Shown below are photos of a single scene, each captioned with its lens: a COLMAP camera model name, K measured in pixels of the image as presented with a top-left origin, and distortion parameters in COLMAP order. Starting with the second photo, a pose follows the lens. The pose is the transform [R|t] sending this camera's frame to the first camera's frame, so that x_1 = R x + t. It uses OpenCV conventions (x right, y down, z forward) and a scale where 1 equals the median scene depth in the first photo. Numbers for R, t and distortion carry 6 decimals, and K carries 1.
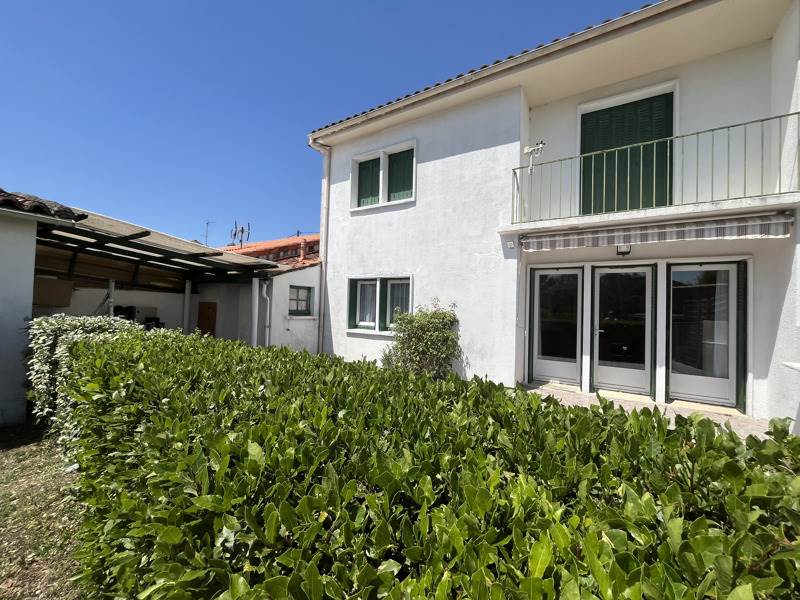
lens RADIAL K [[322.1, 0, 400.0], [0, 322.1, 300.0], [0, 0, 1]] dist [0.000579, -0.000063]
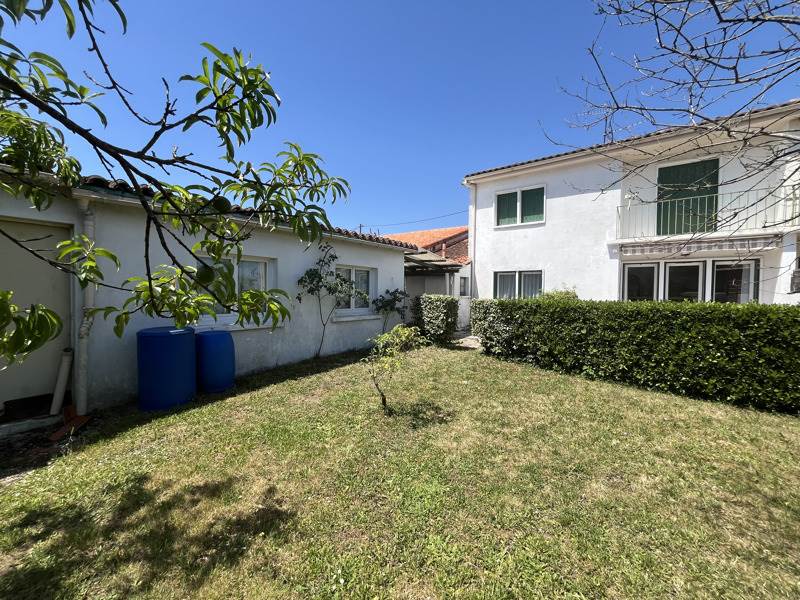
lens RADIAL K [[320.6, 0, 400.0], [0, 320.6, 300.0], [0, 0, 1]] dist [-0.000463, 0.000051]
pose [[0.996183, -0.015394, -0.085918, -0.617797], [0.019484, 0.998706, 0.046974, -0.012508], [0.085083, -0.048469, 0.995194, -0.765074]]
